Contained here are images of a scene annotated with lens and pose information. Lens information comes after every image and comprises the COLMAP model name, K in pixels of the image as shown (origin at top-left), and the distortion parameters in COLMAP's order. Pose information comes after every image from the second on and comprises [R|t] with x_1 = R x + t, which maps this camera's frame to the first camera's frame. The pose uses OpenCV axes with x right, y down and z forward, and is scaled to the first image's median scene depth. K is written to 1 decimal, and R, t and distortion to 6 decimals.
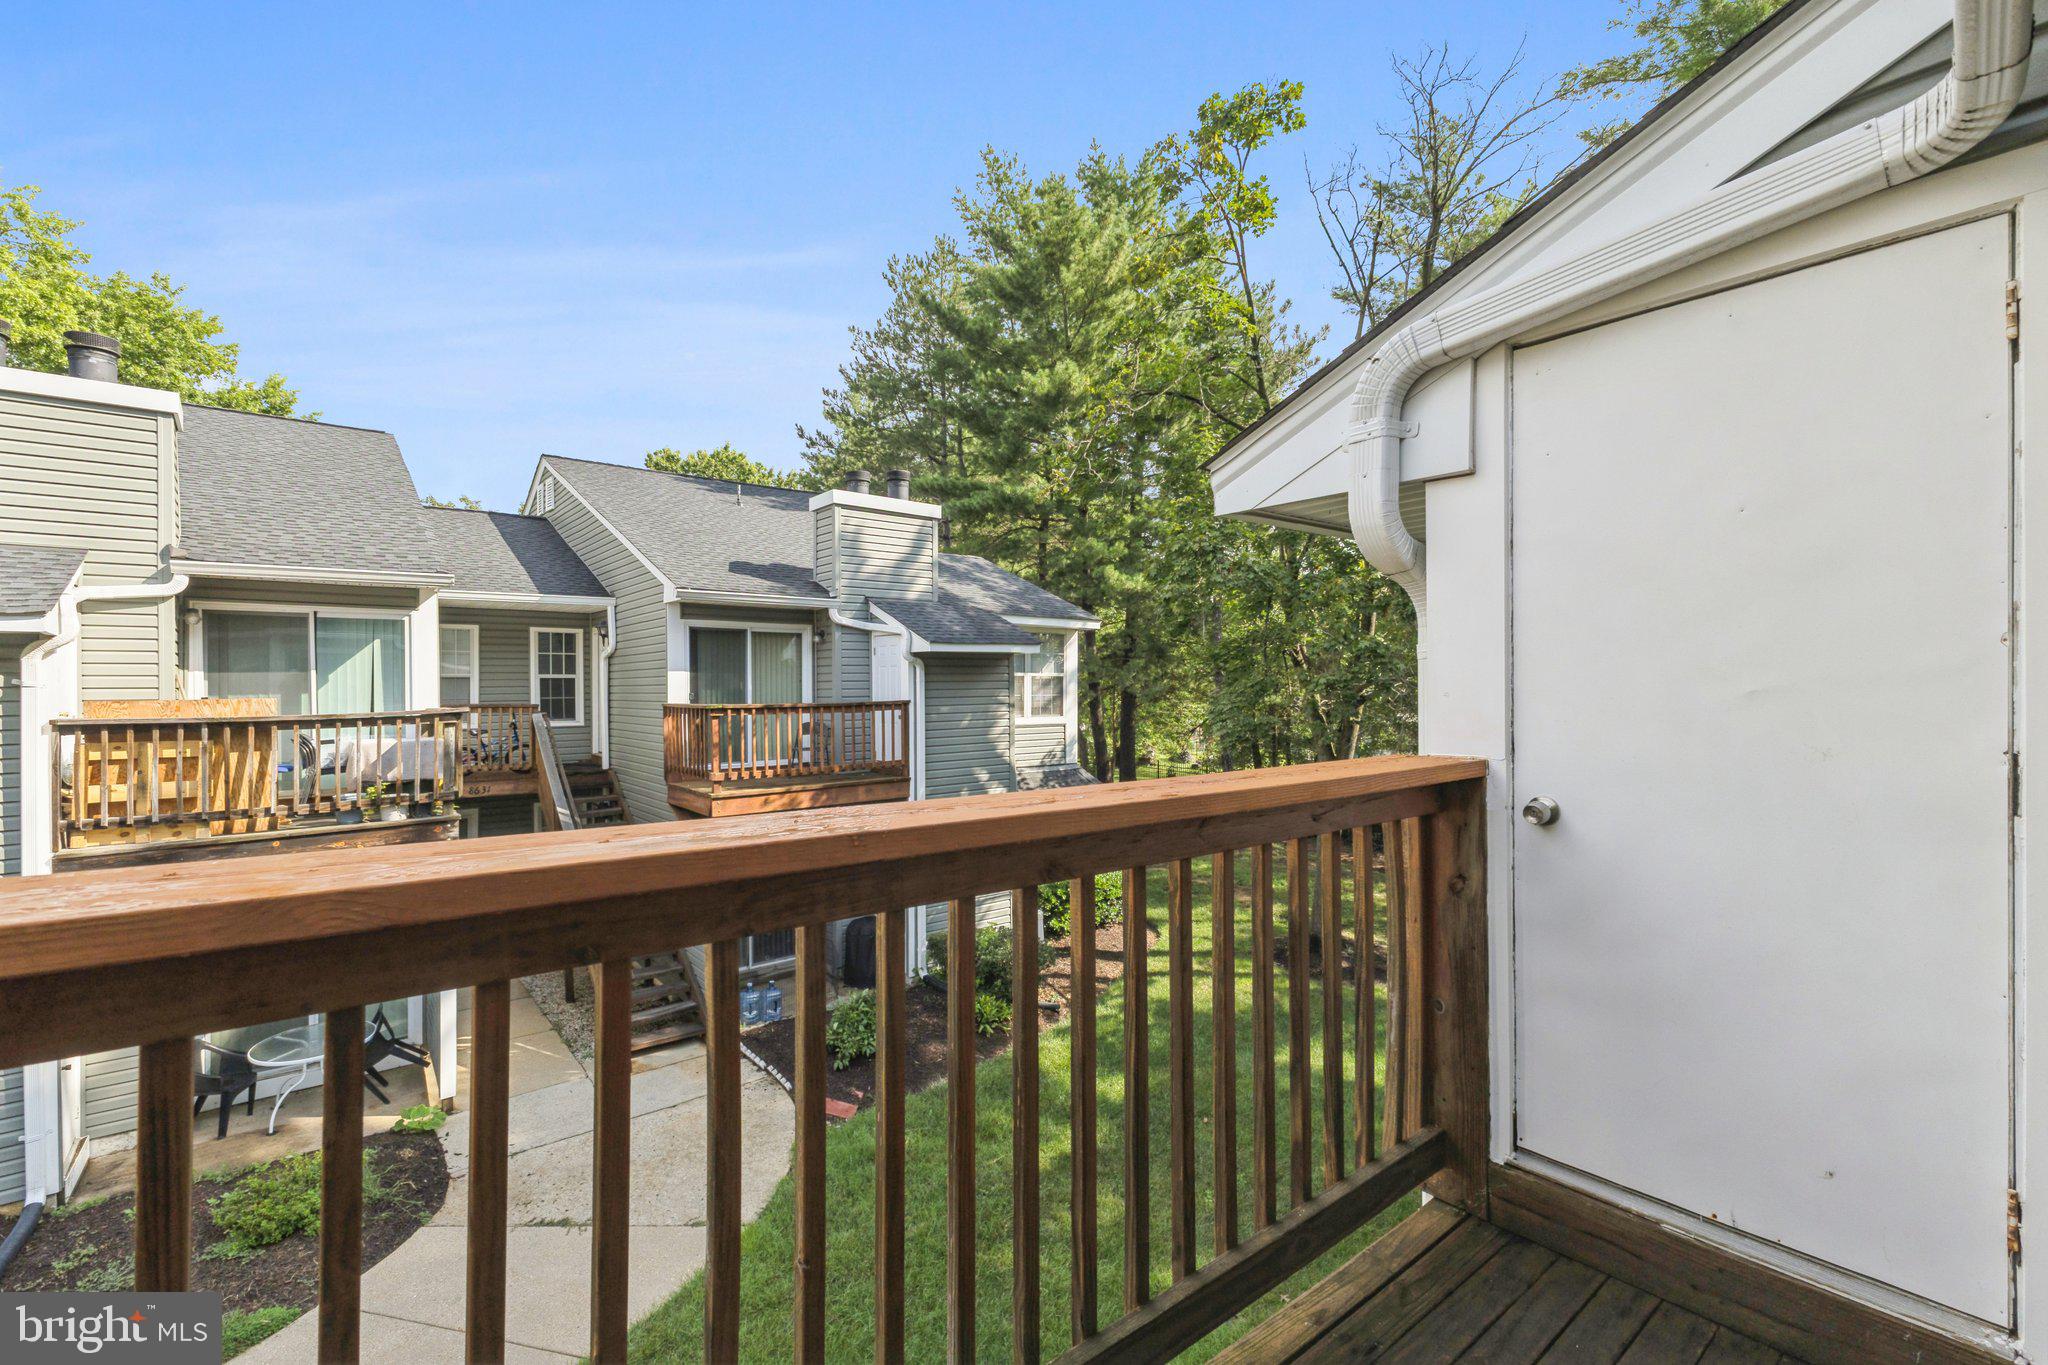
lens RADIAL K [[885.3, 0, 1017.7], [0, 885.3, 685.7], [0, 0, 1]] dist [0.012980, -0.002038]
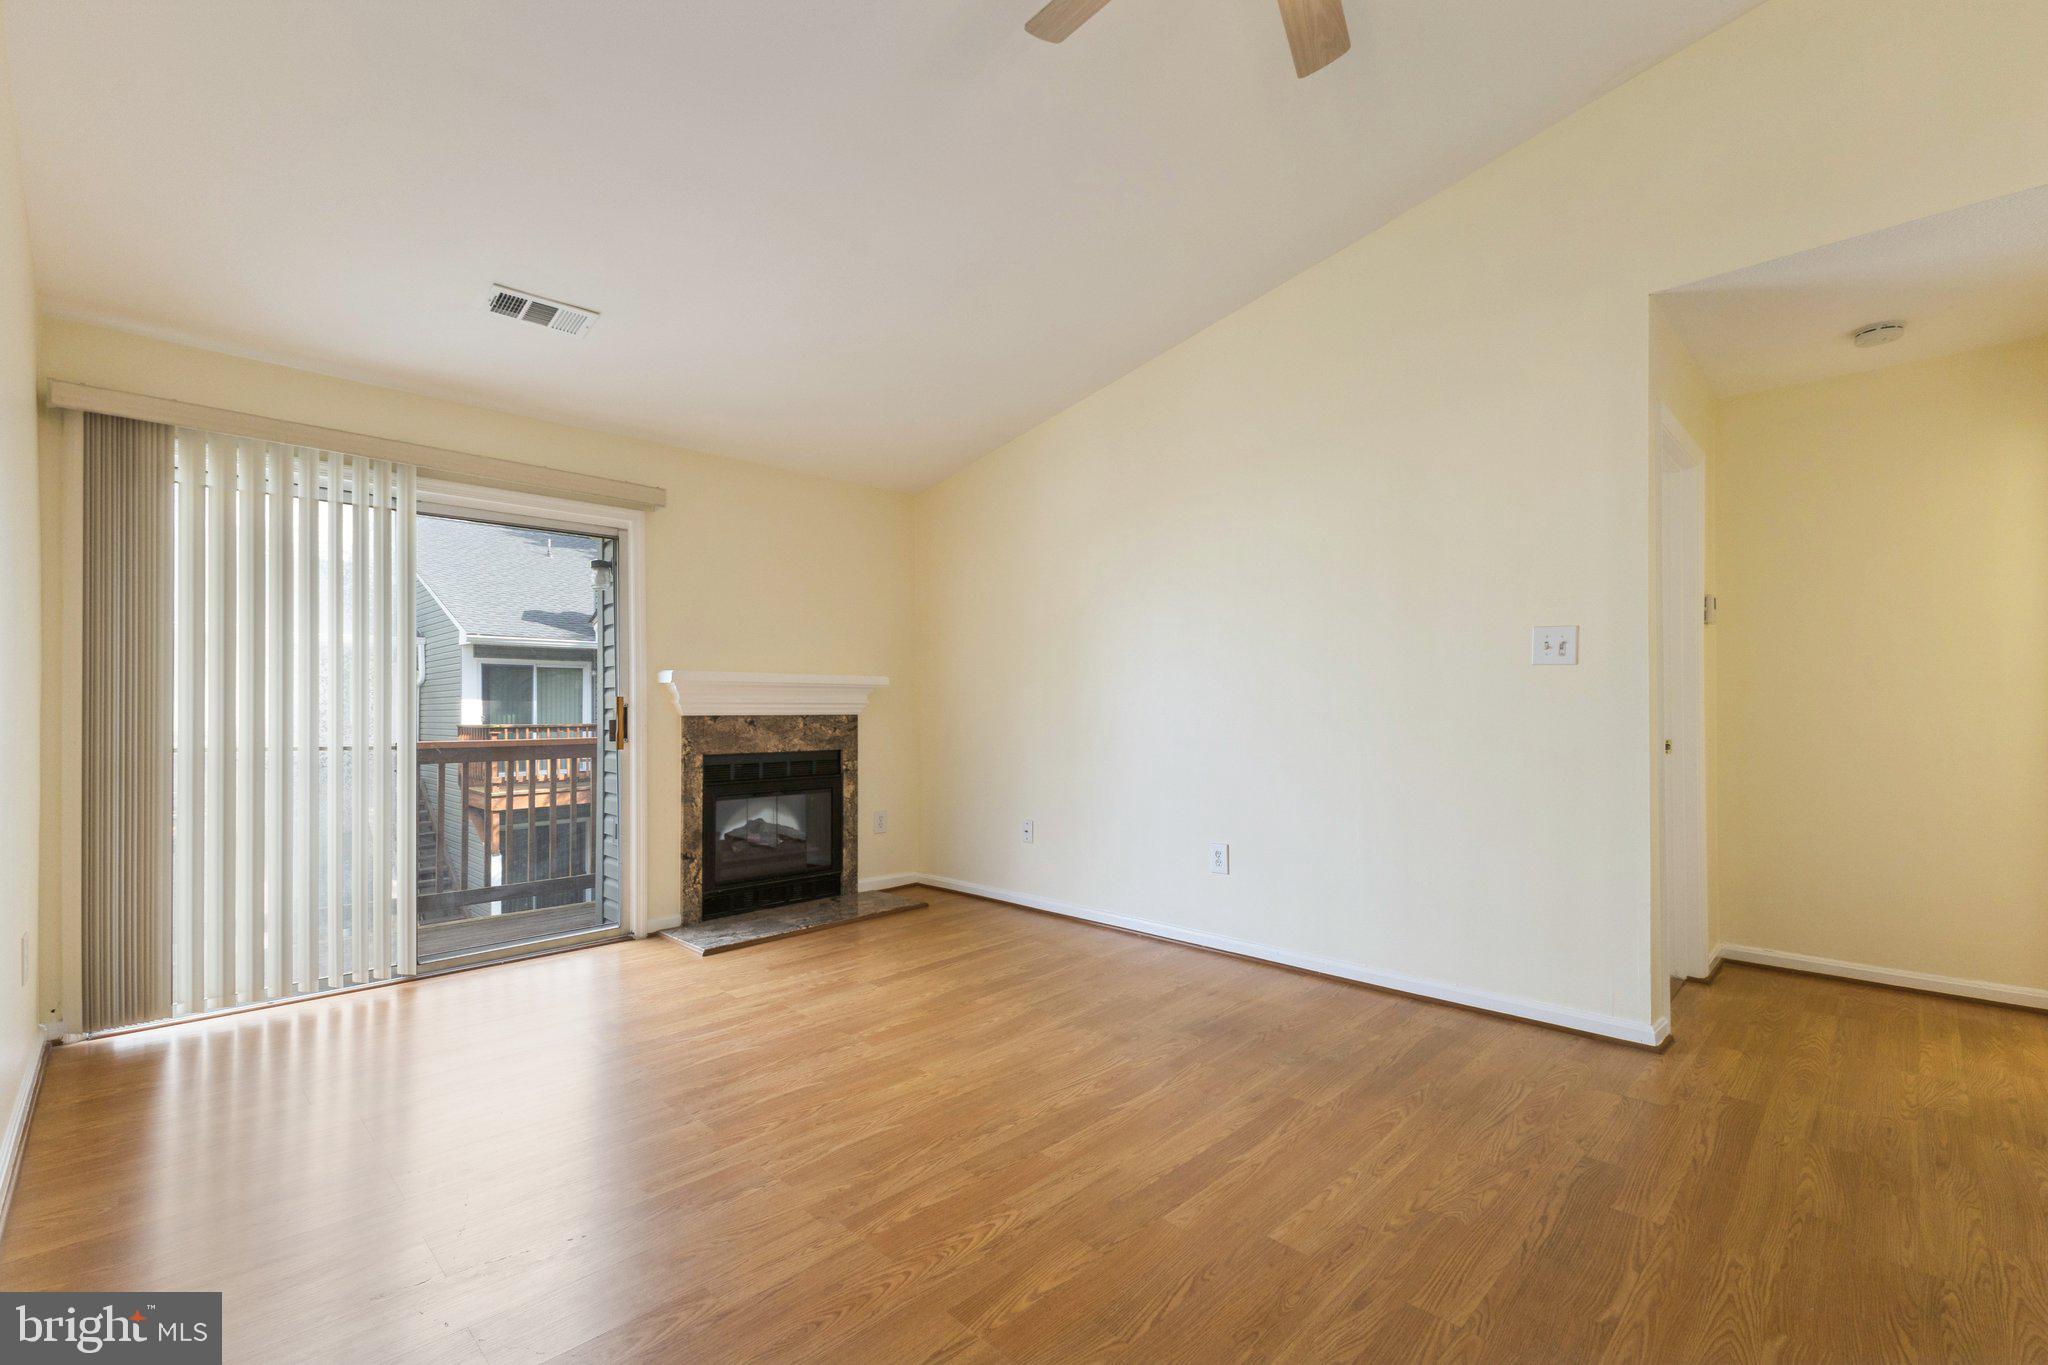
lens RADIAL K [[885.3, 0, 1018.3], [0, 885.3, 703.9], [0, 0, 1]] dist [0.012980, -0.002038]
pose [[0.993444, 0.002577, 0.114290, 0.323098], [-0.001786, 0.999974, -0.007025, -0.001328], [-0.114305, 0.006775, 0.993423, -0.460969]]
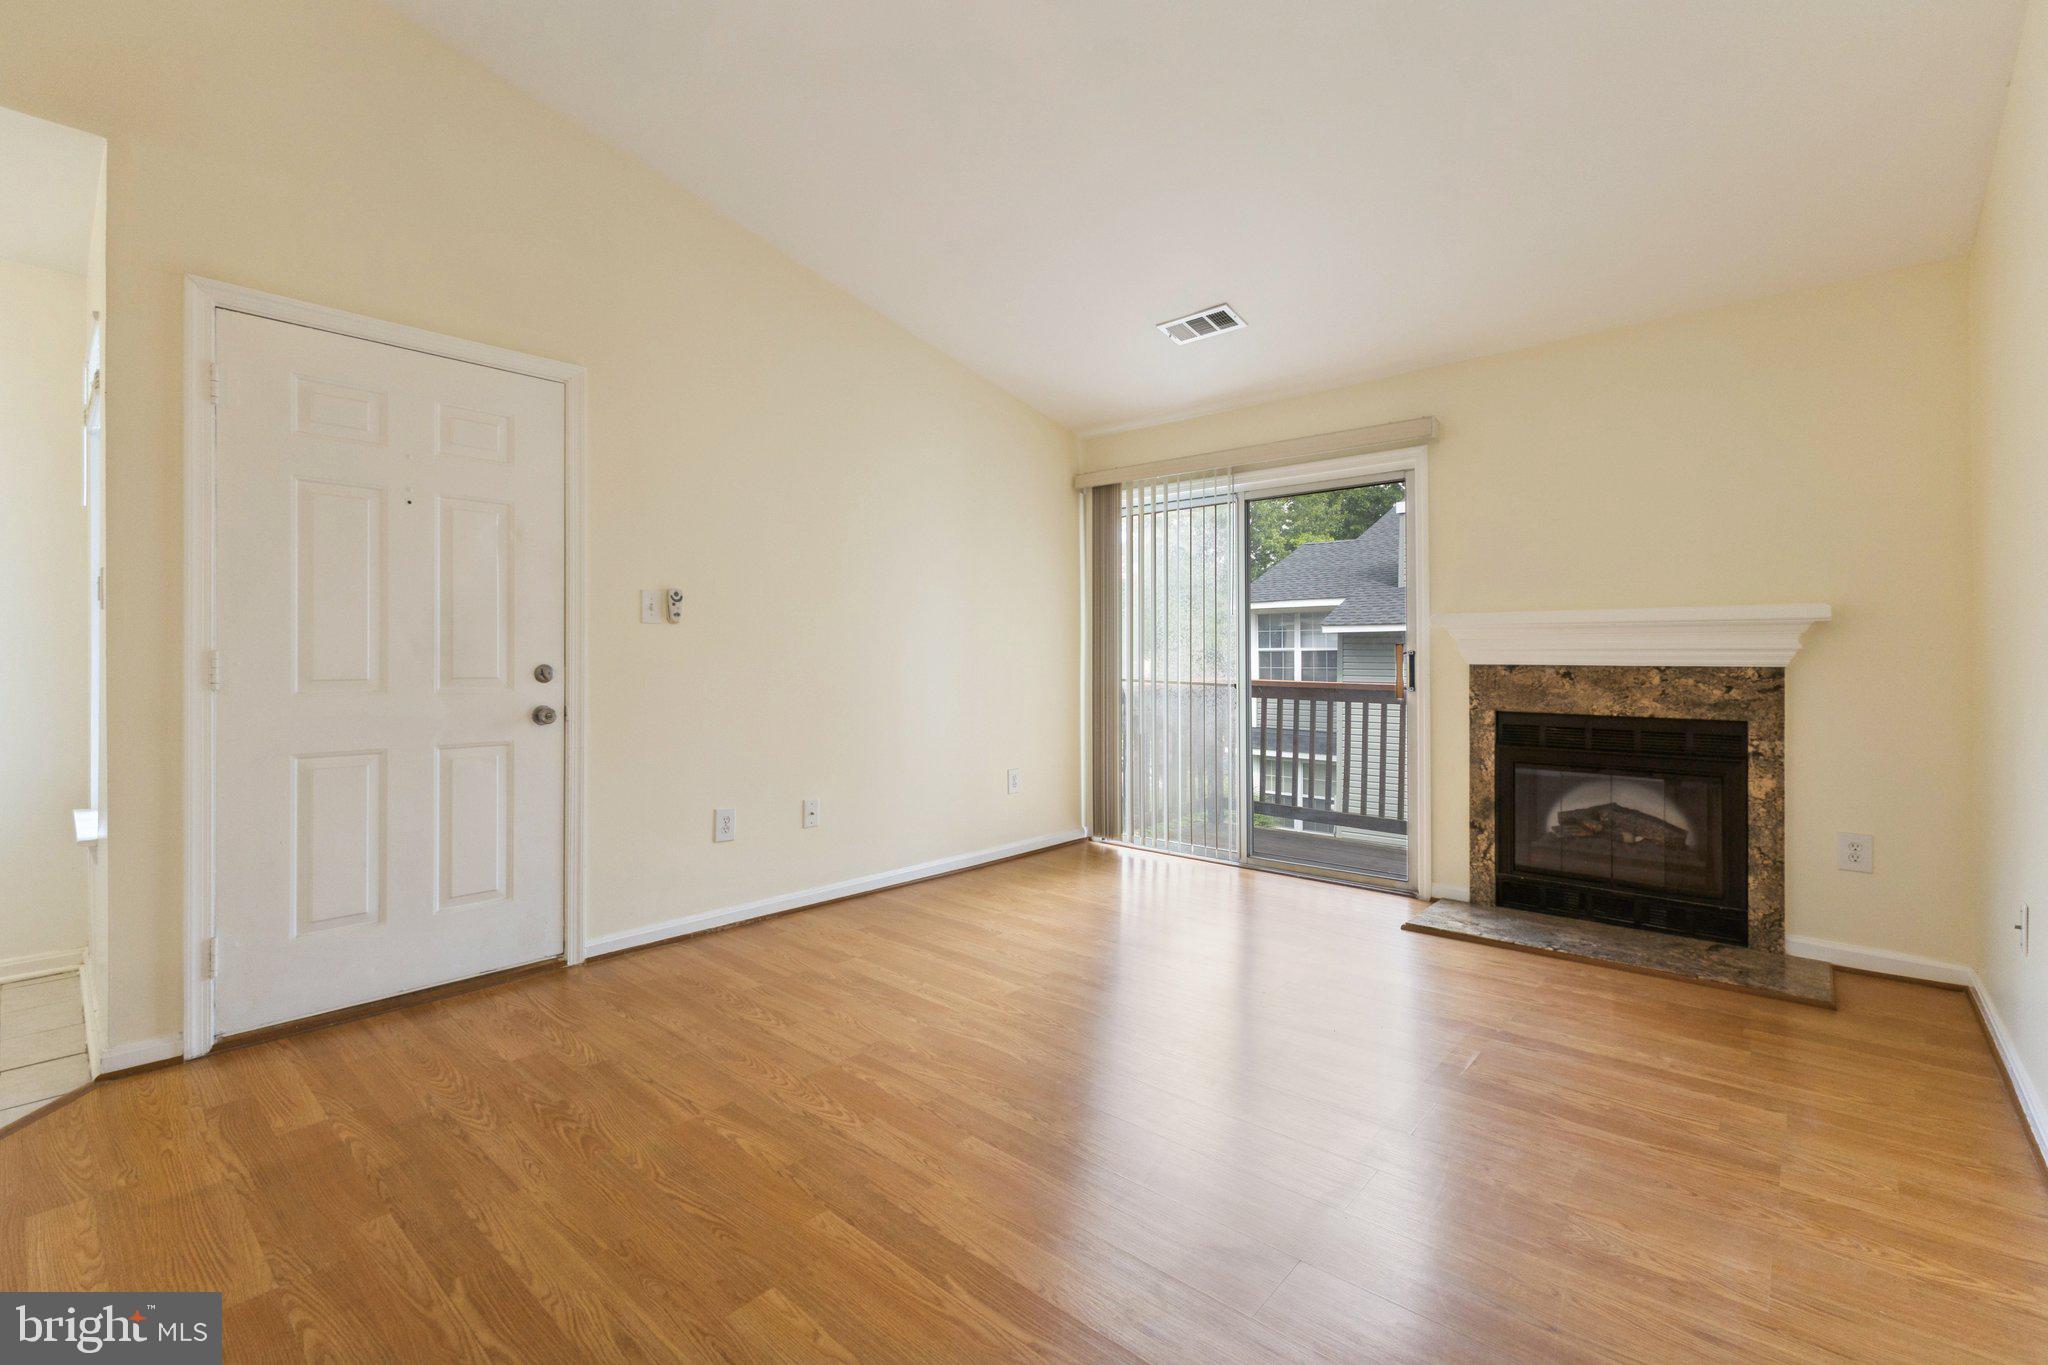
lens RADIAL K [[885.3, 0, 1014.8], [0, 885.3, 662.4], [0, 0, 1]] dist [0.012980, -0.002038]
pose [[0.171532, 0.011019, -0.985117, 0.578775], [-0.003485, 0.999938, 0.010578, -0.002573], [0.985172, 0.001619, 0.171559, -0.247368]]
